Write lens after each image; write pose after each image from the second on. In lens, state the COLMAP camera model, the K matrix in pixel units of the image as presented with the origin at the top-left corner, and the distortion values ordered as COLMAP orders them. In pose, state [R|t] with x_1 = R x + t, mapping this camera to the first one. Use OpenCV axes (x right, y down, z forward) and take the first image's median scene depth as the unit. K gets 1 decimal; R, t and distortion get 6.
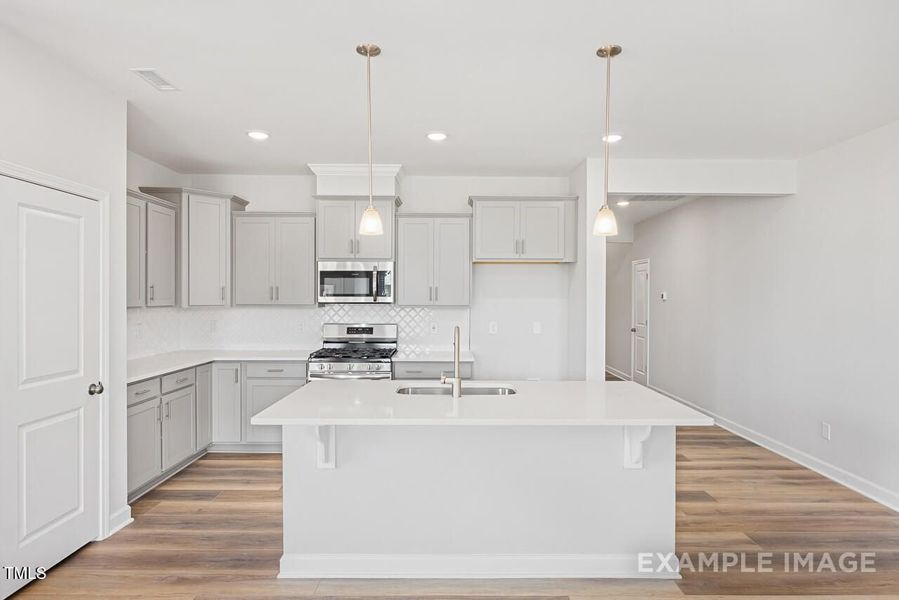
lens RADIAL K [[502.0, 0, 449.5], [0, 502.0, 300.0], [0, 0, 1]] dist [-0.002829, -0.000796]
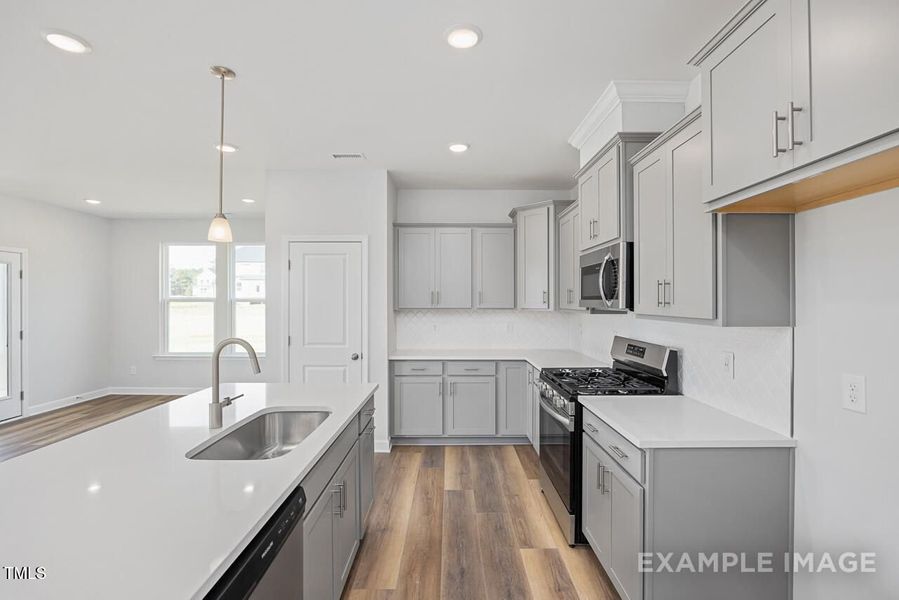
lens RADIAL K [[403.2, 0, 449.5], [0, 403.2, 300.0], [0, 0, 1]] dist [0.000388, -0.000034]
pose [[0.004728, -0.004935, -0.999977, 0.404190], [-0.006536, 0.999966, -0.004966, -0.002727], [0.999967, 0.006559, 0.004696, 0.844804]]
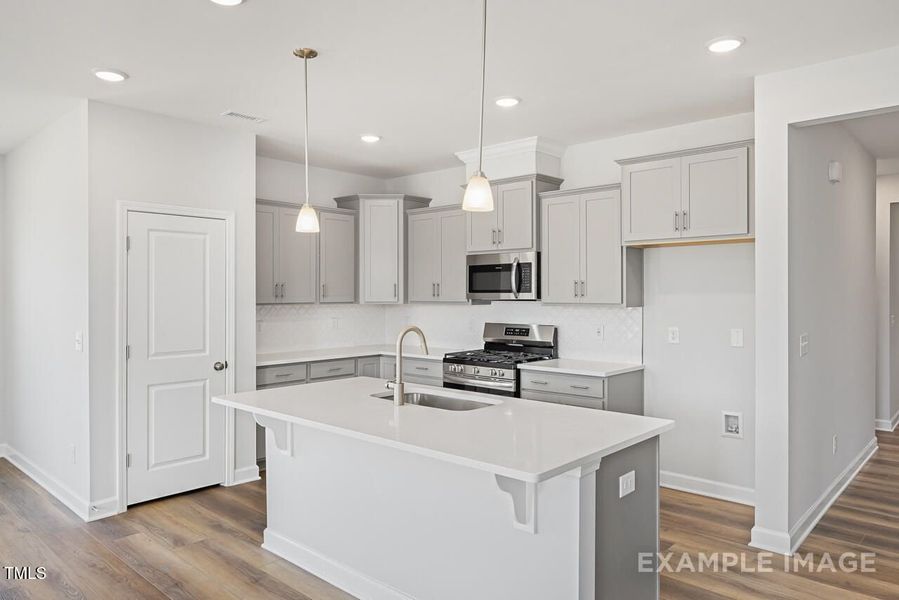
lens RADIAL K [[606.1, 0, 450.5], [0, 606.1, 287.9], [0, 0, 1]] dist [0.009566, 0.000078]
pose [[0.738015, -0.010727, -0.674699, 0.507117], [0.000696, 0.999885, -0.015136, 0.000600], [0.674784, 0.010701, 0.737938, 0.160930]]
